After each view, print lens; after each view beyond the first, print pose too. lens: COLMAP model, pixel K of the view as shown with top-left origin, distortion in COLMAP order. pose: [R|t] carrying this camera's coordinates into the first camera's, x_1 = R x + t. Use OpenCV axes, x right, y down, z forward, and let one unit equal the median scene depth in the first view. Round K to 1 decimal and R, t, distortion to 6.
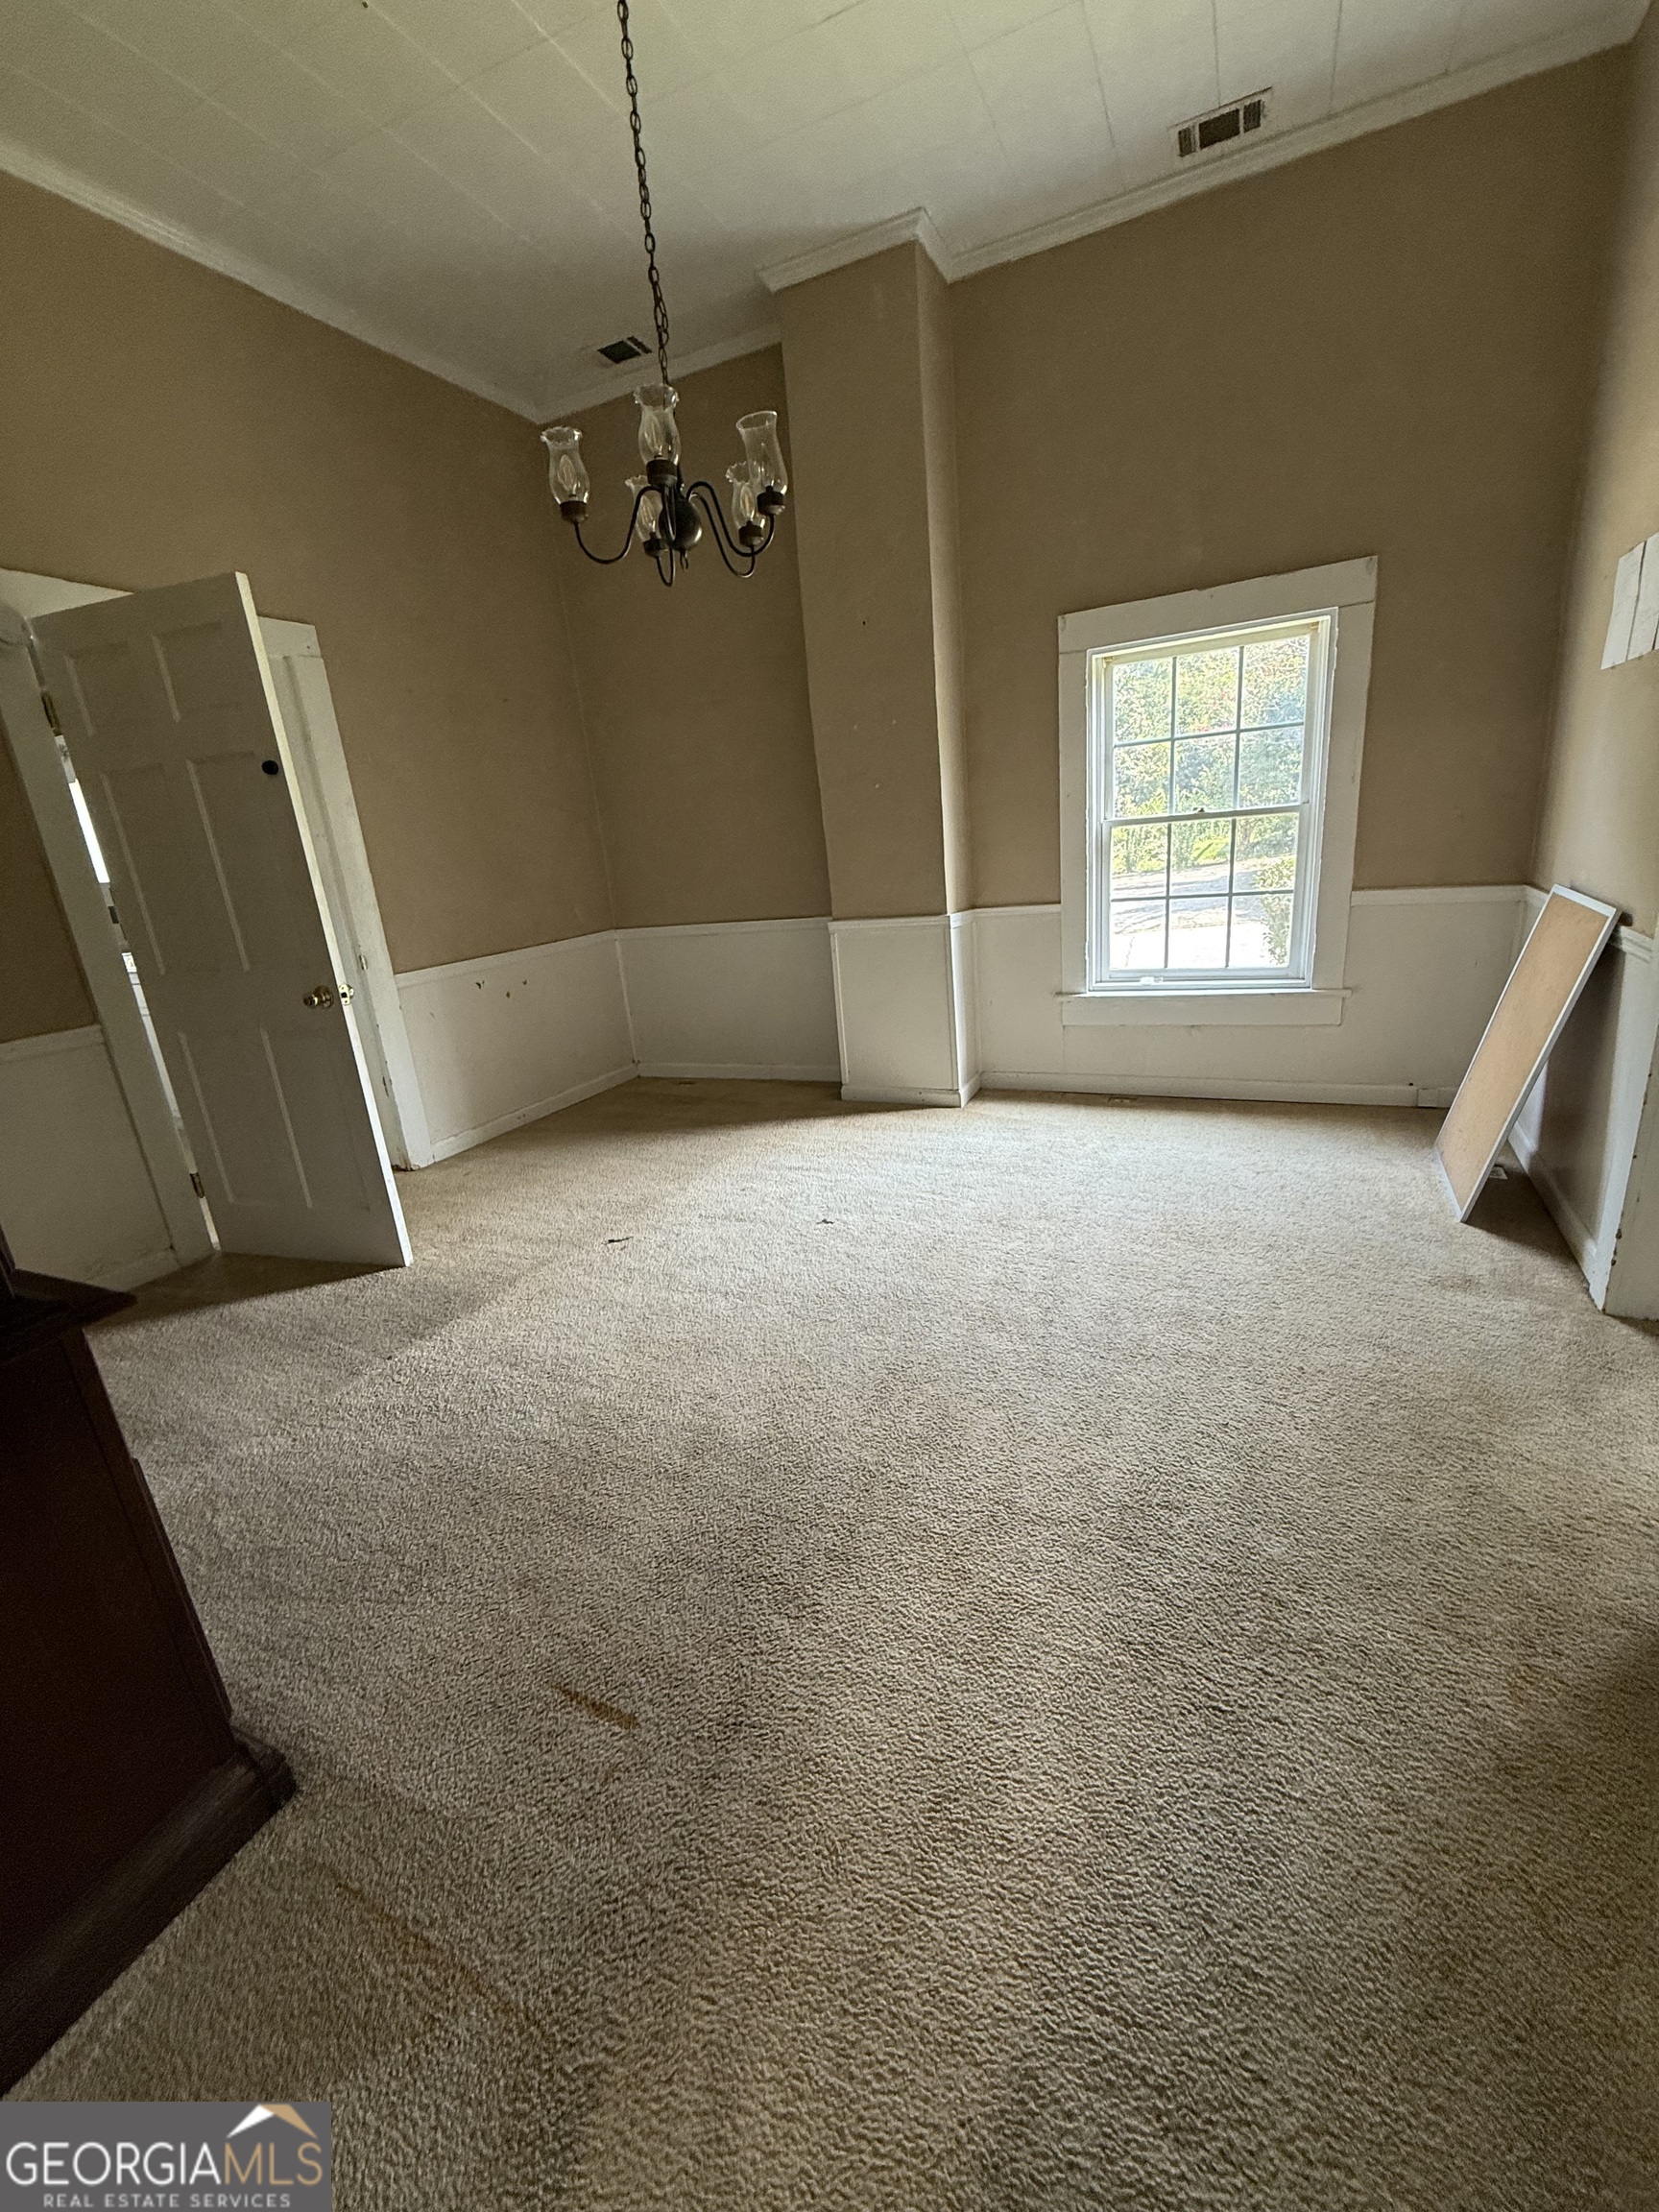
lens RADIAL K [[882.1, 0, 829.5], [0, 882.1, 1106.0], [0, 0, 1]] dist [-0.001060, -0.000432]
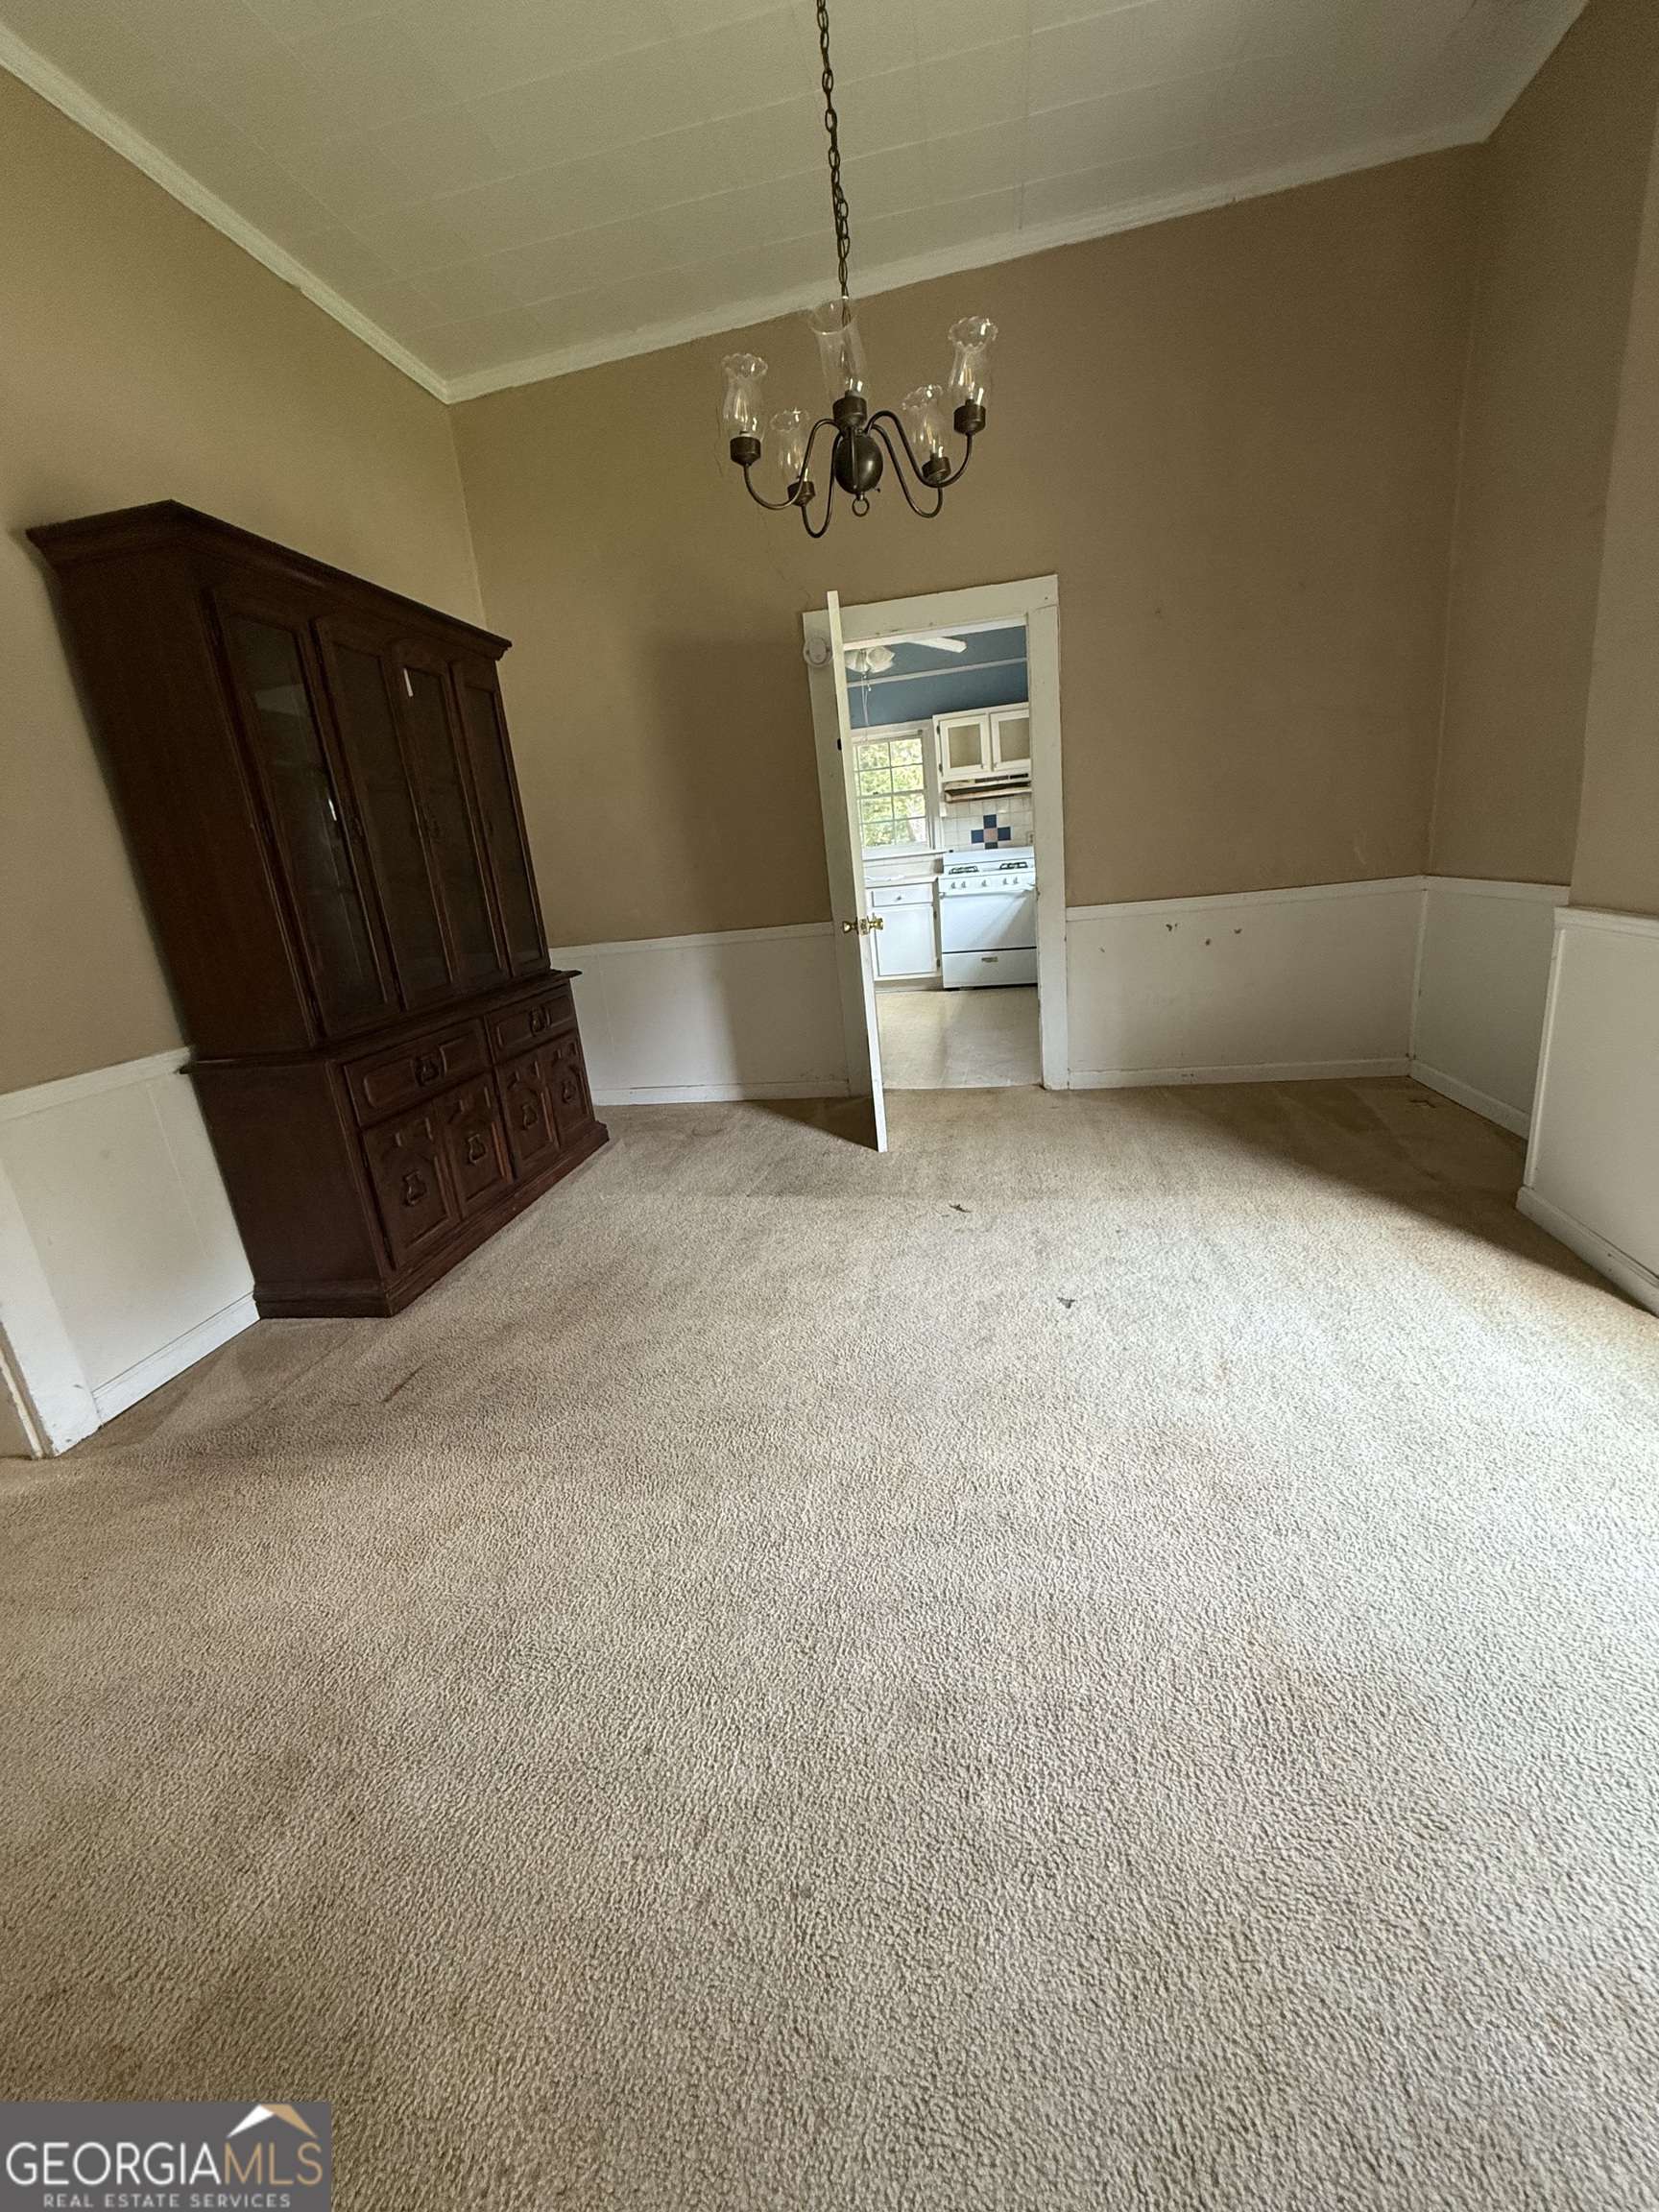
lens RADIAL K [[882.1, 0, 829.5], [0, 882.1, 1106.0], [0, 0, 1]] dist [-0.001060, -0.000432]
pose [[0.262043, 0.328645, -0.907373, 0.549328], [-0.205340, 0.937686, 0.280323, -0.192471], [0.942957, 0.112863, 0.313198, 0.500818]]
